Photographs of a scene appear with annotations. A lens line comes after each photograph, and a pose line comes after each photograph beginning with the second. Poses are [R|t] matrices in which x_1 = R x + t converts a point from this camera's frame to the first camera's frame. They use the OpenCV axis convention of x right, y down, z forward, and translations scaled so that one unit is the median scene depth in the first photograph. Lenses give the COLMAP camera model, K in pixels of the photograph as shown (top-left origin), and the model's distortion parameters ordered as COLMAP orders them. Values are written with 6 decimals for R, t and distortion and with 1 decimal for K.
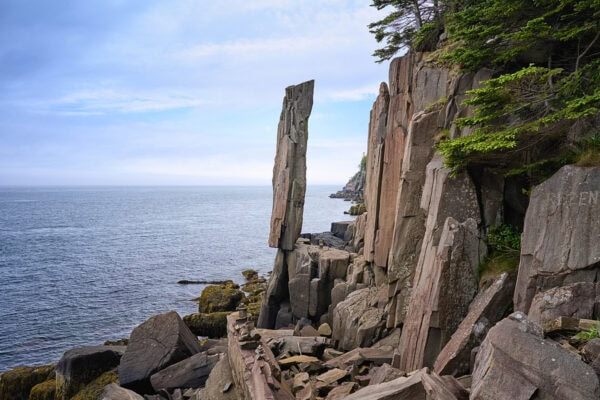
lens RADIAL K [[405.3, 0, 300.0], [0, 405.3, 200.0], [0, 0, 1]] dist [0.001618, -0.001960]
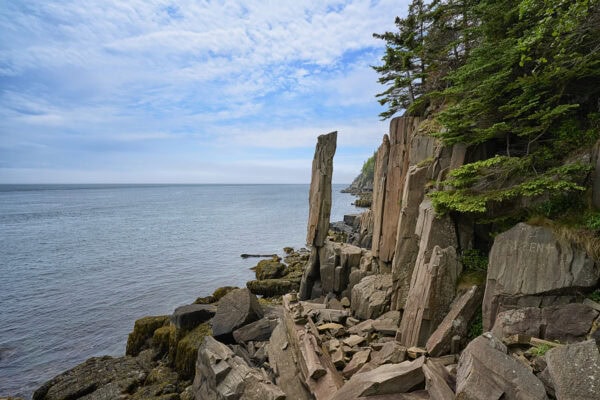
lens RADIAL K [[279.8, 0, 300.3], [0, 279.8, 197.3], [0, 0, 1]] dist [0.000380, 0.000493]
pose [[0.997752, -0.000239, -0.067015, -0.036771], [0.001574, 0.999802, 0.019860, -0.090393], [0.066997, -0.019920, 0.997554, -0.034497]]
